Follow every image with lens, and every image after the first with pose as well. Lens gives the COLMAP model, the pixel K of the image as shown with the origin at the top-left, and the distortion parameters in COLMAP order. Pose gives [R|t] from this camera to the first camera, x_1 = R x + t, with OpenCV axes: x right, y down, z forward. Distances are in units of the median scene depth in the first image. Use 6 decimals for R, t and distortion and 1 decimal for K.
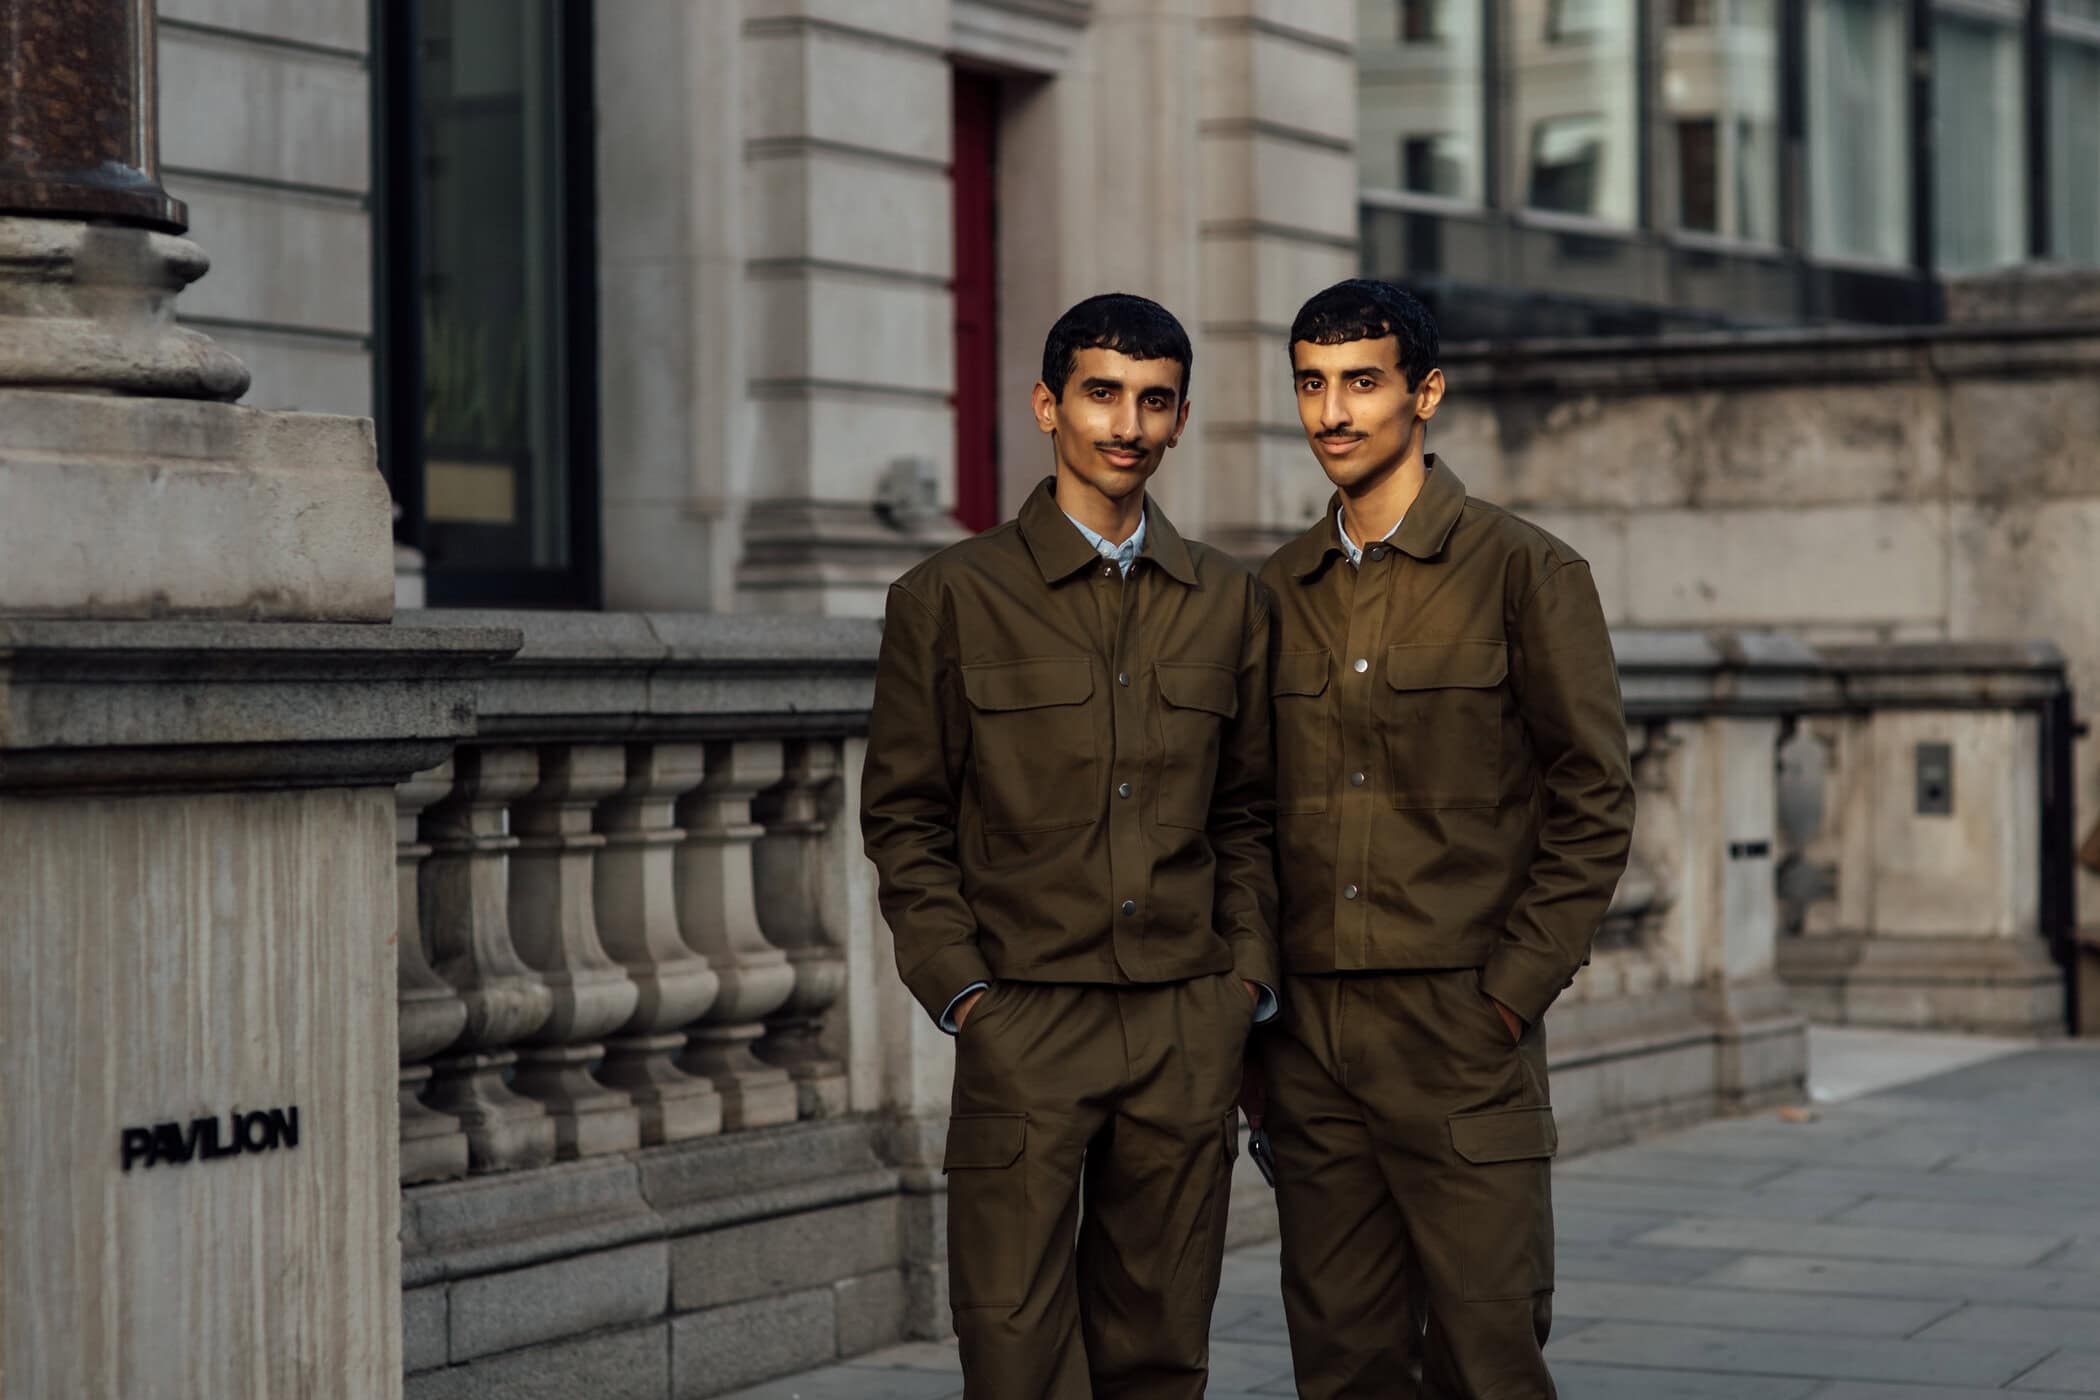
lens RADIAL K [[5408.9, 0, 1051.5], [0, 5408.9, 779.2], [0, 0, 1]] dist [-0.001360, -0.197852]
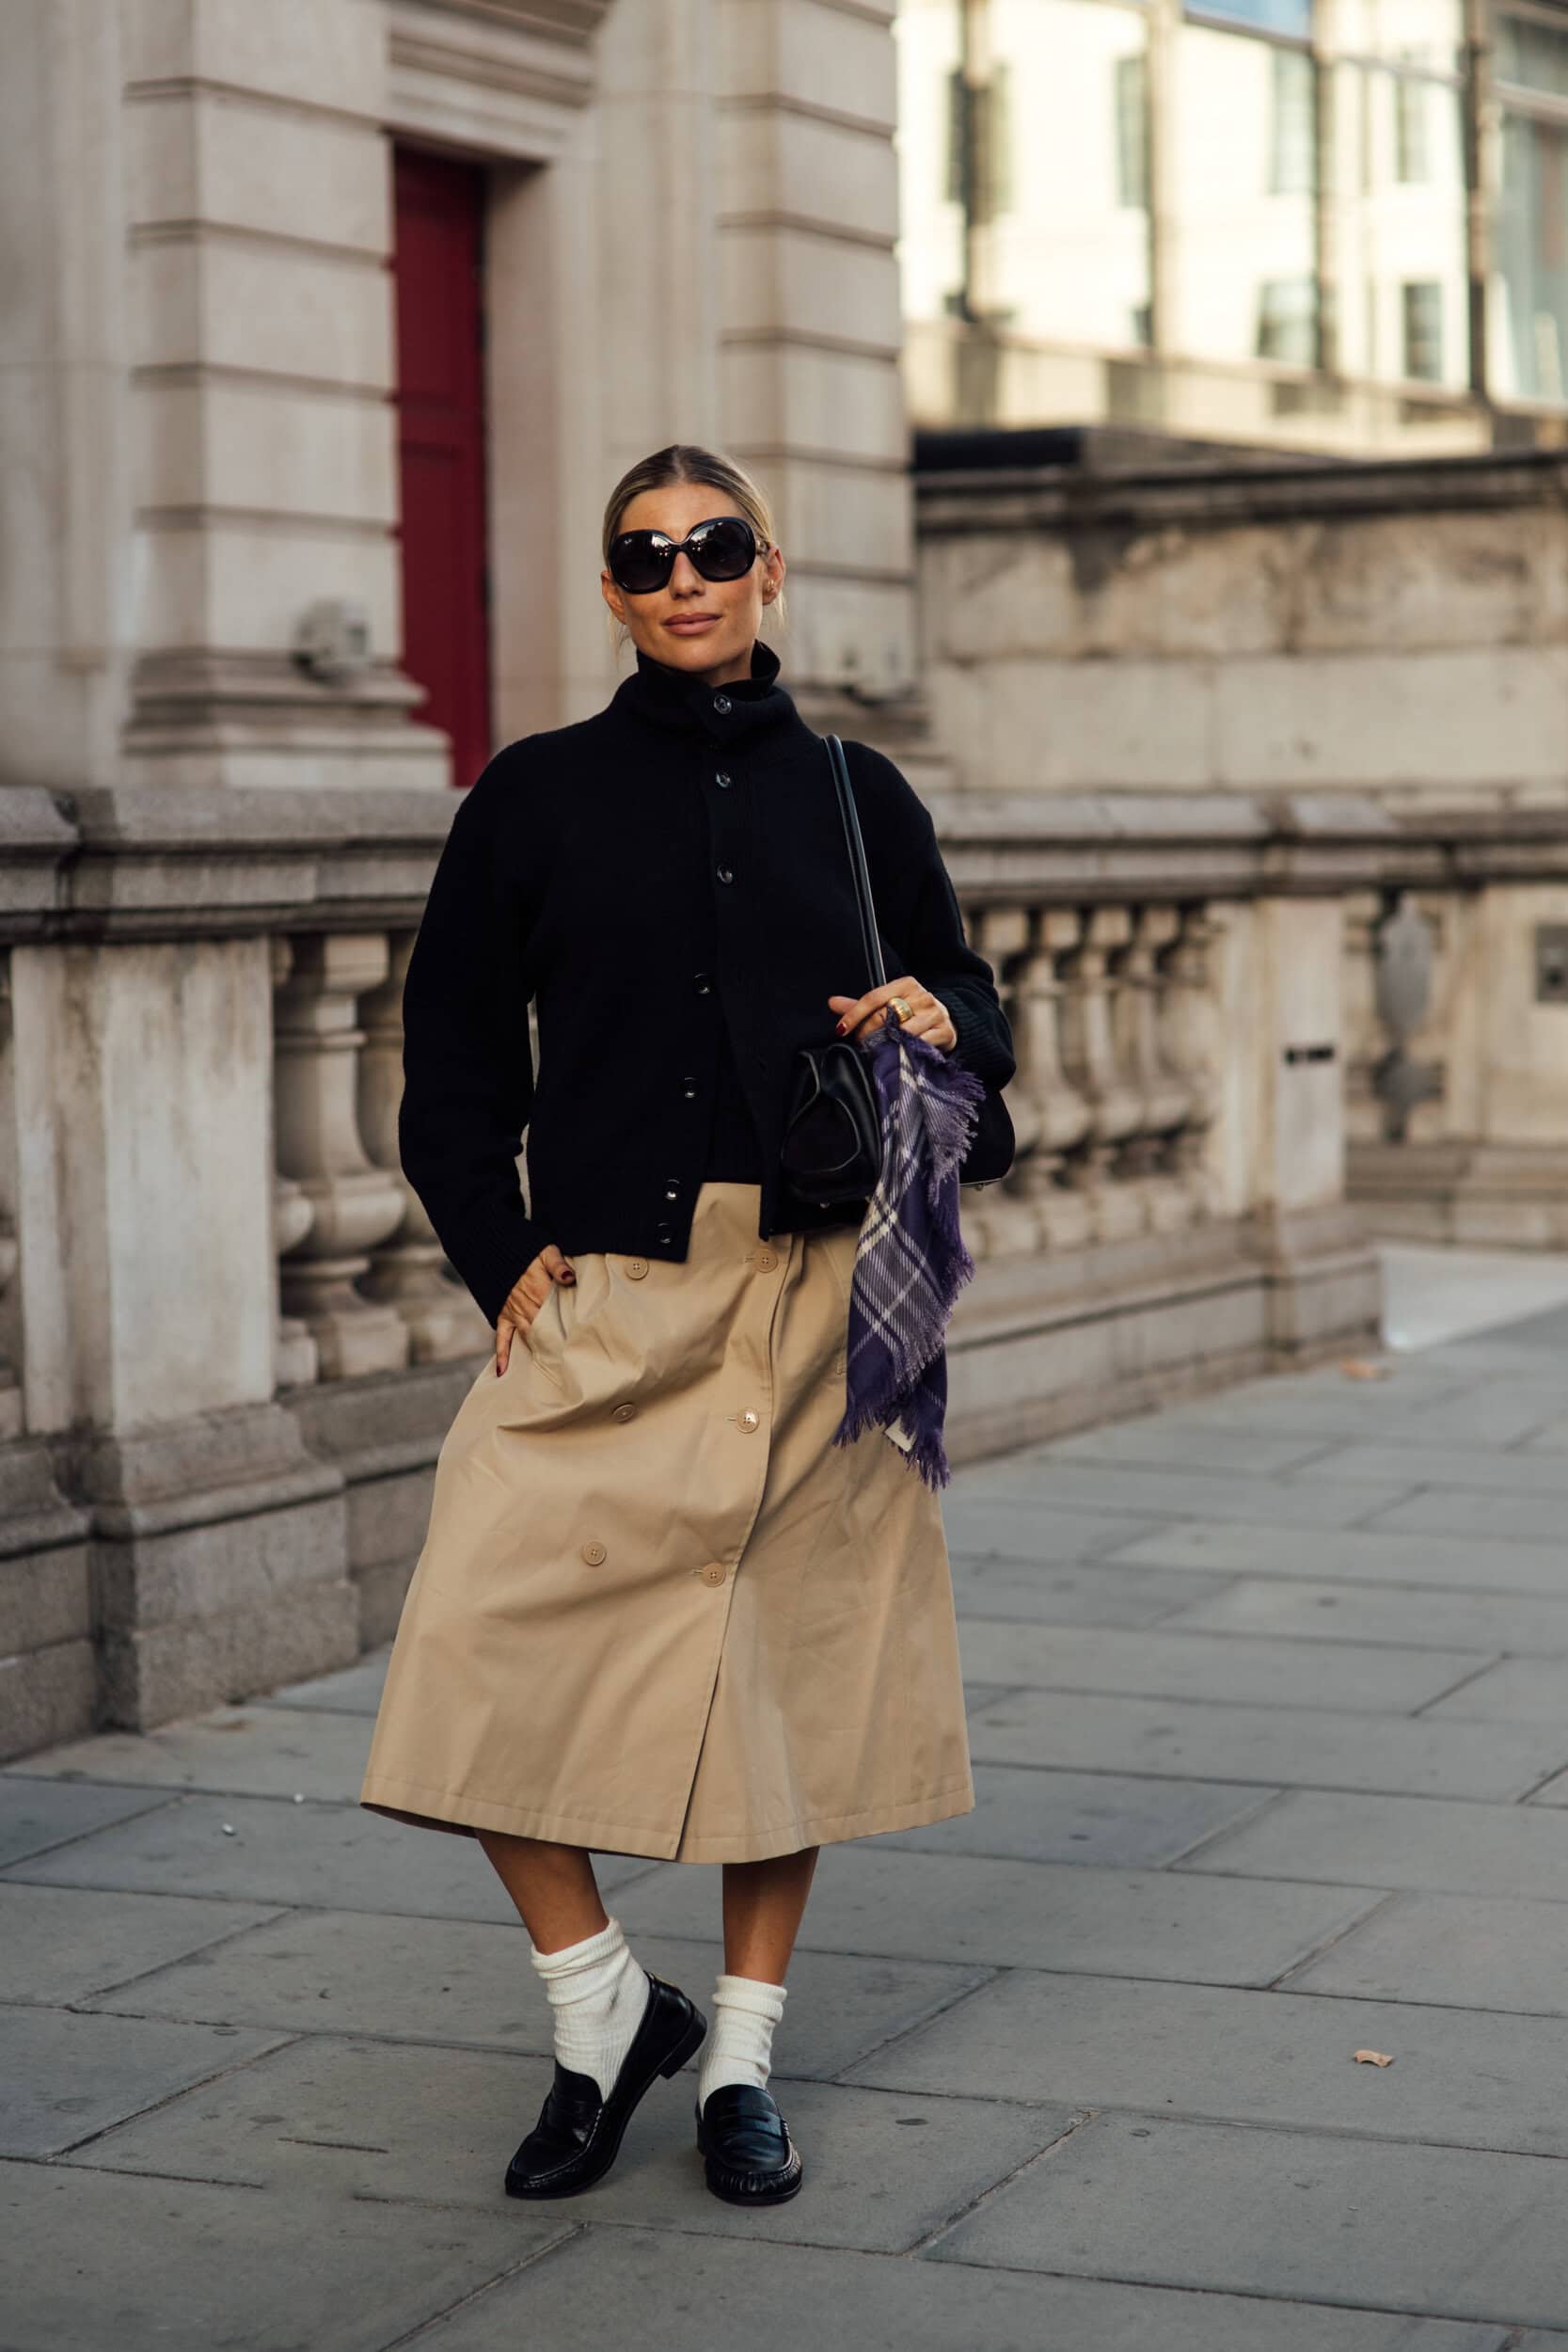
lens RADIAL K [[4948.5, 0, 784.0], [0, 4948.5, 1176.0], [0, 0, 1]] dist [-0.024611, -0.222519]
pose [[0.999716, -0.006260, -0.022997, 0.063446], [0.007381, 0.998773, 0.048967, -0.006348], [0.022662, -0.049123, 0.998536, 0.222673]]
